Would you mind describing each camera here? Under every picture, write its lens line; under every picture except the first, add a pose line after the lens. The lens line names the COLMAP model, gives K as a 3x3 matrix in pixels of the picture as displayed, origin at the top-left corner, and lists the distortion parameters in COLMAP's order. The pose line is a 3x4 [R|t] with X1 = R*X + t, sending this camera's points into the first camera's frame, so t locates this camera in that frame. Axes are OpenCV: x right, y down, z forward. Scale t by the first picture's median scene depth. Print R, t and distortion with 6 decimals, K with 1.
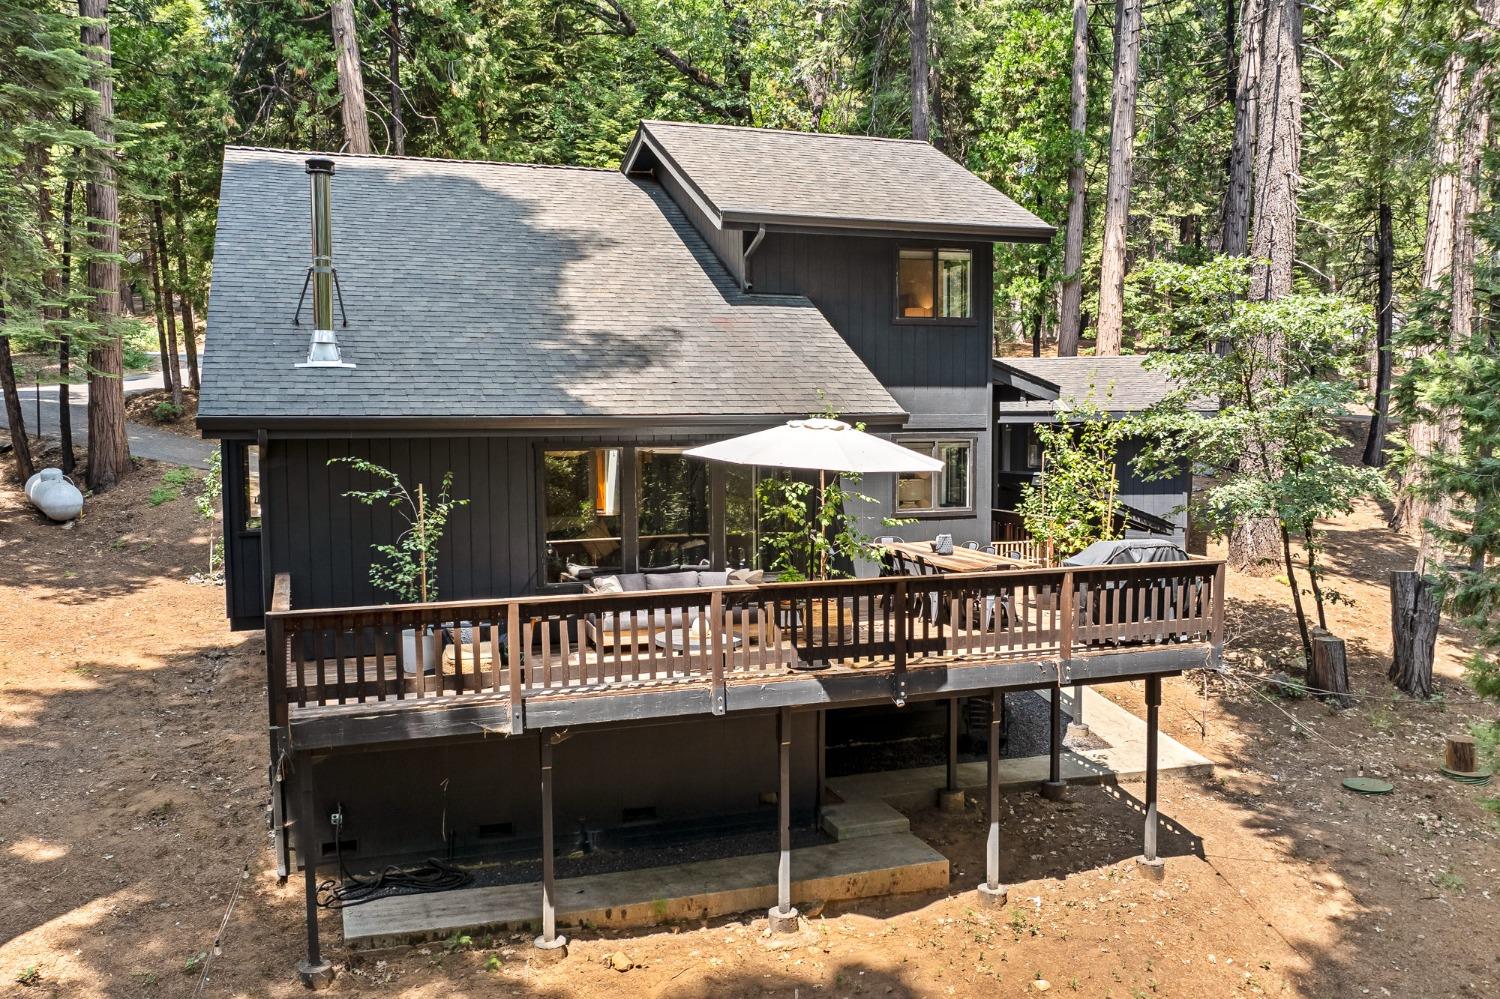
lens RADIAL K [[1259.5, 0, 747.9], [0, 1259.5, 498.5], [0, 0, 1]] dist [-0.014503, -0.016611]
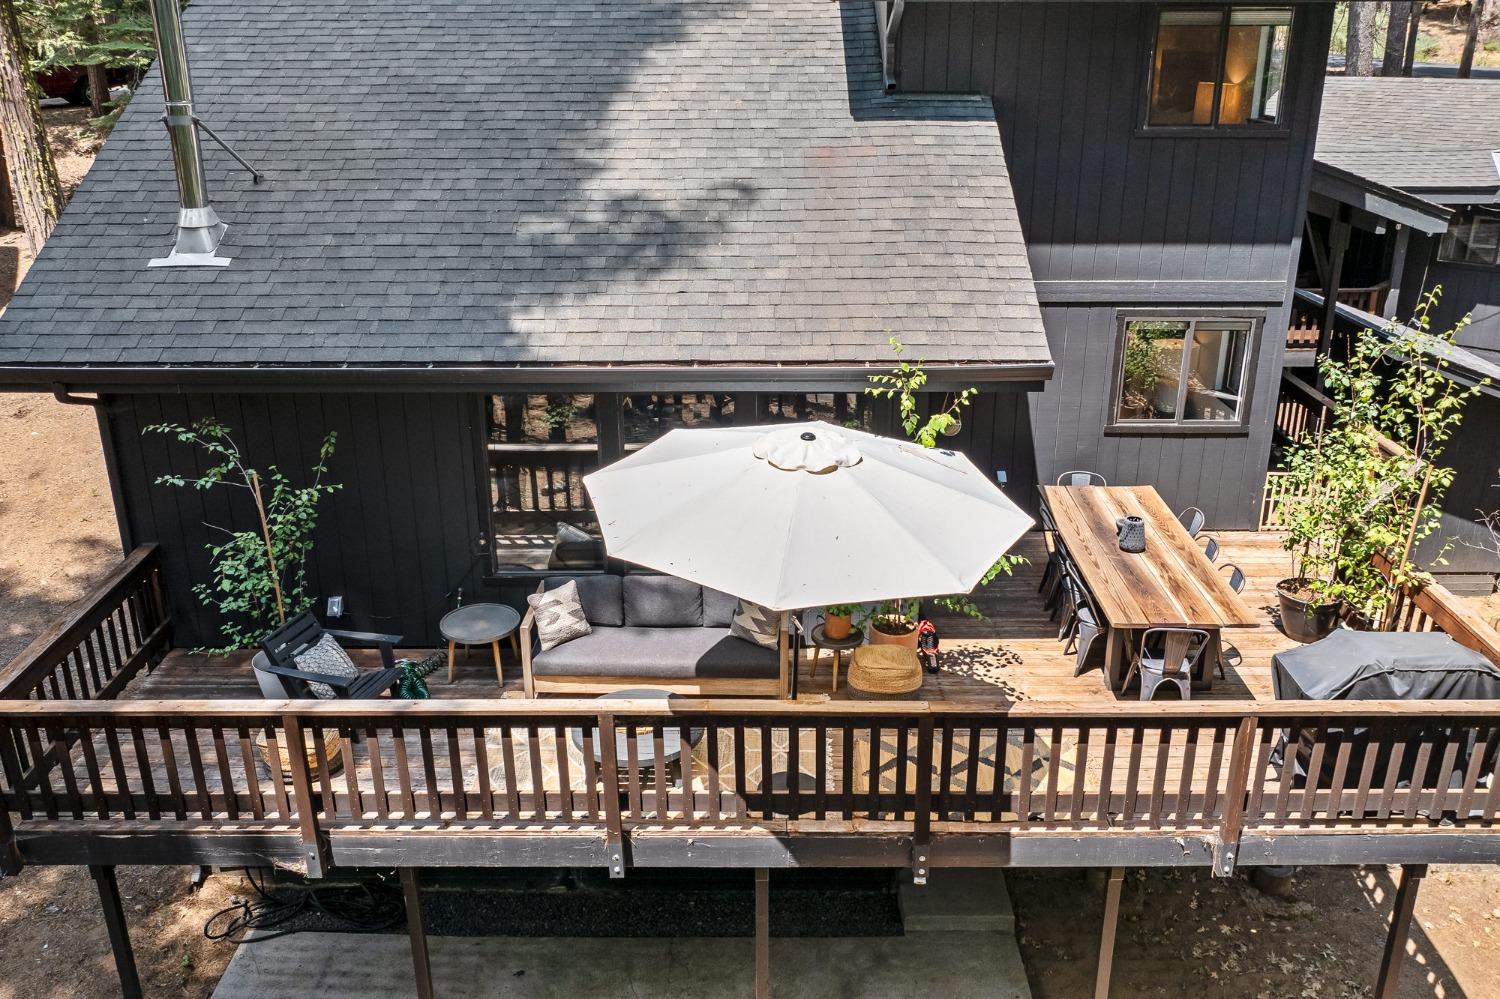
lens RADIAL K [[1259.5, 0, 744.5], [0, 1259.5, 497.5], [0, 0, 1]] dist [-0.014503, -0.016611]
pose [[0.938937, 0.124290, -0.320858, 0.196501], [-0.025004, 0.954663, 0.296638, -0.187694], [0.343180, -0.270502, 0.899476, 0.406115]]
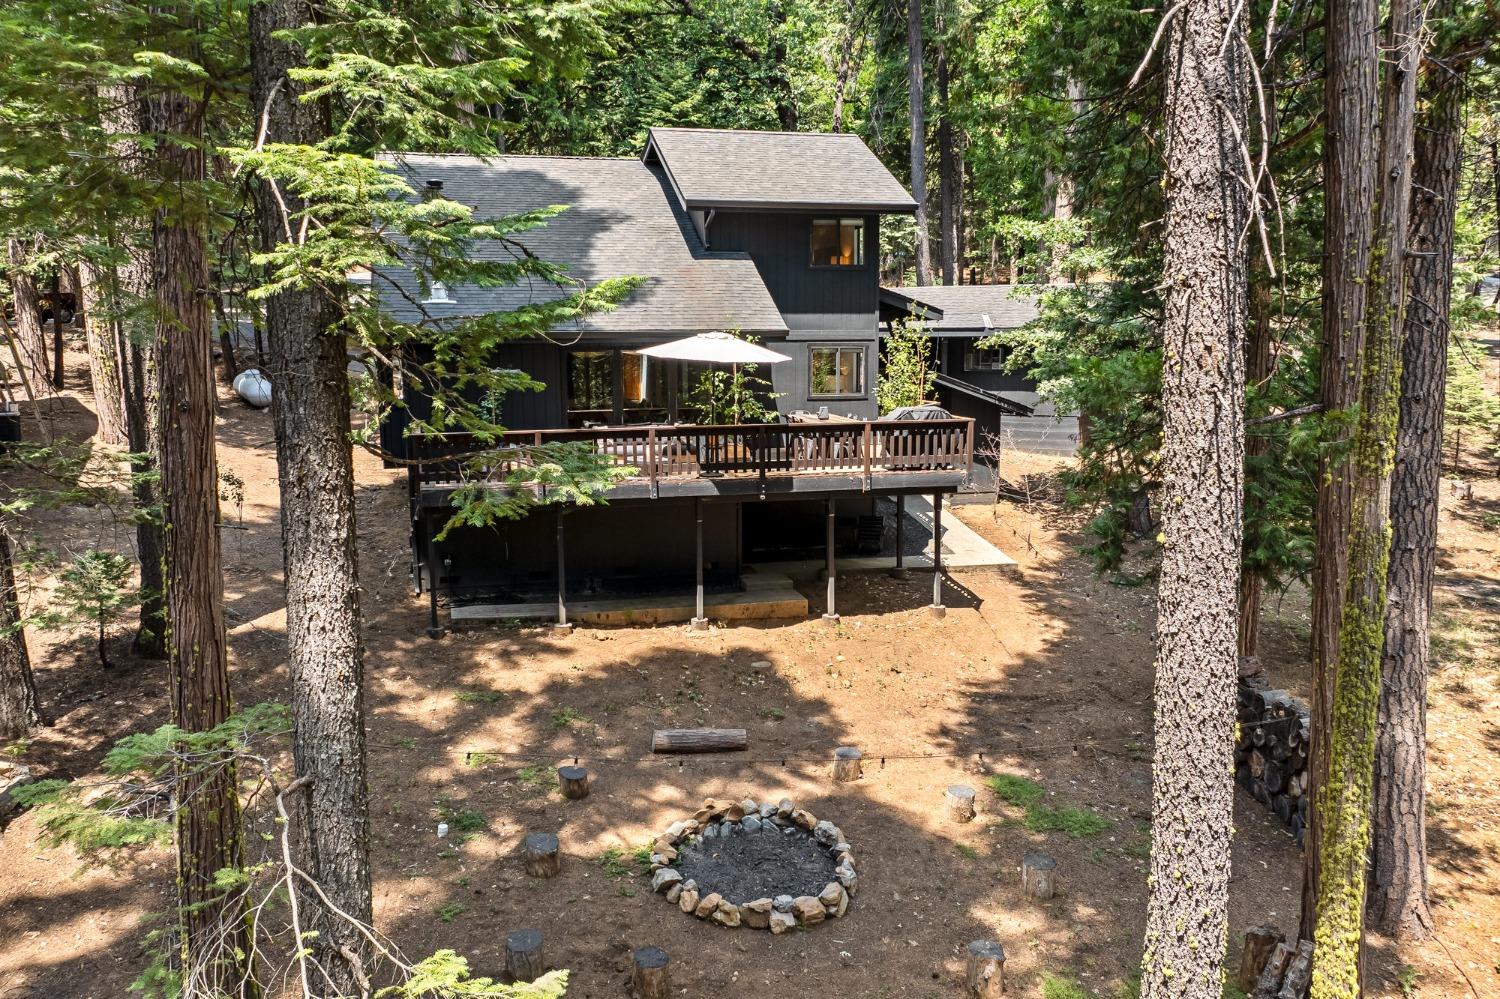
lens RADIAL K [[1259.5, 0, 750.8], [0, 1259.5, 498.1], [0, 0, 1]] dist [-0.014503, -0.016611]
pose [[0.995852, 0.011375, -0.090276, 0.236073], [-0.005416, 0.997806, 0.065986, 0.044256], [0.090829, -0.065224, 0.993728, -0.658574]]
